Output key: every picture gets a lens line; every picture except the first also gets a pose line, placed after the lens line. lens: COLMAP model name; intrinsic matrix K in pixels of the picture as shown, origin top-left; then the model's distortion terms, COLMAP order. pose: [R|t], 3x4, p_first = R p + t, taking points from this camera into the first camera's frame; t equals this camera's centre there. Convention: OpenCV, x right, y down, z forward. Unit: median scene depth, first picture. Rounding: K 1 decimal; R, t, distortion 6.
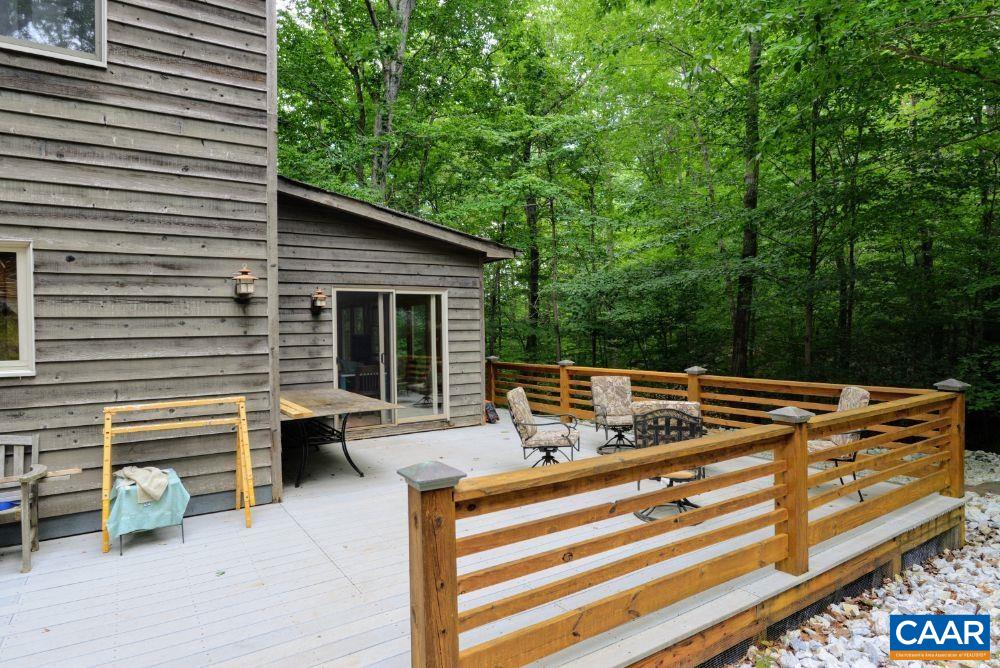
lens RADIAL K [[572.1, 0, 500.0], [0, 572.1, 334.0], [0, 0, 1]] dist [-0.018406, 0.001007]
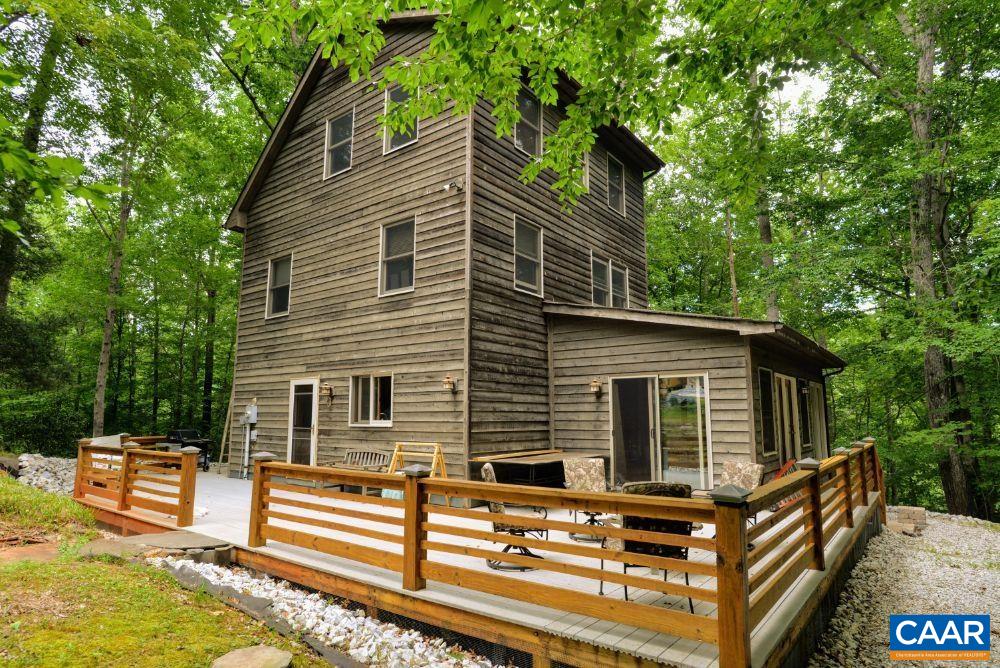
lens RADIAL K [[572.1, 0, 500.0], [0, 572.1, 334.0], [0, 0, 1]] dist [-0.018406, 0.001007]
pose [[0.342320, -0.118681, -0.932058, 0.848352], [-0.012498, 0.991328, -0.130818, -0.003201], [0.939500, 0.056430, 0.337868, 0.310501]]
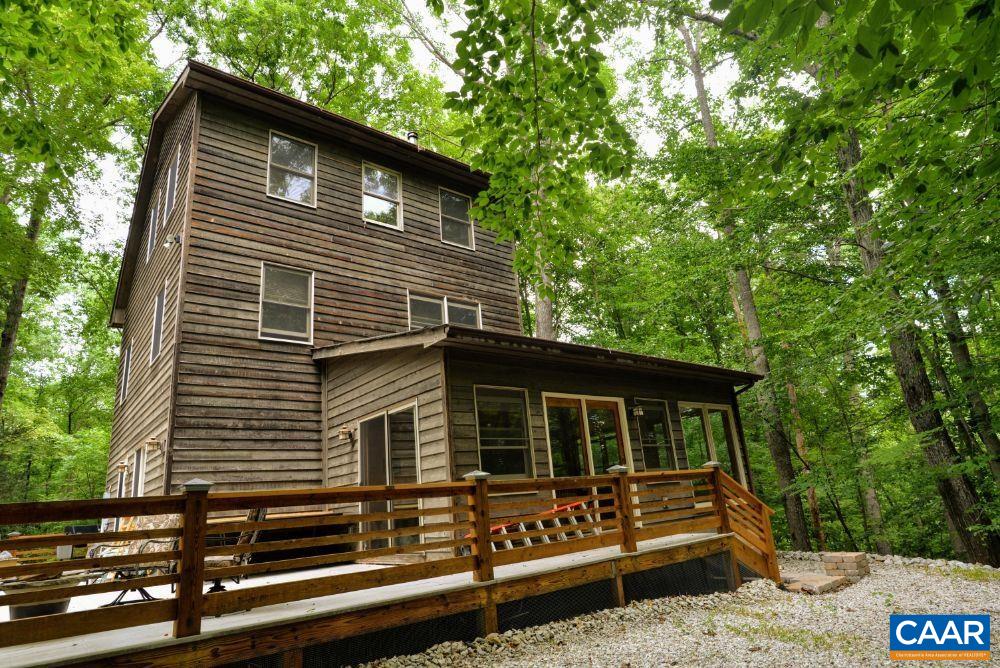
lens RADIAL K [[572.1, 0, 500.0], [0, 572.1, 334.0], [0, 0, 1]] dist [-0.018406, 0.001007]
pose [[0.115407, -0.280781, -0.952808, 0.877118], [0.077311, 0.958847, -0.273197, 0.087541], [0.990305, -0.042133, 0.132365, 1.125487]]
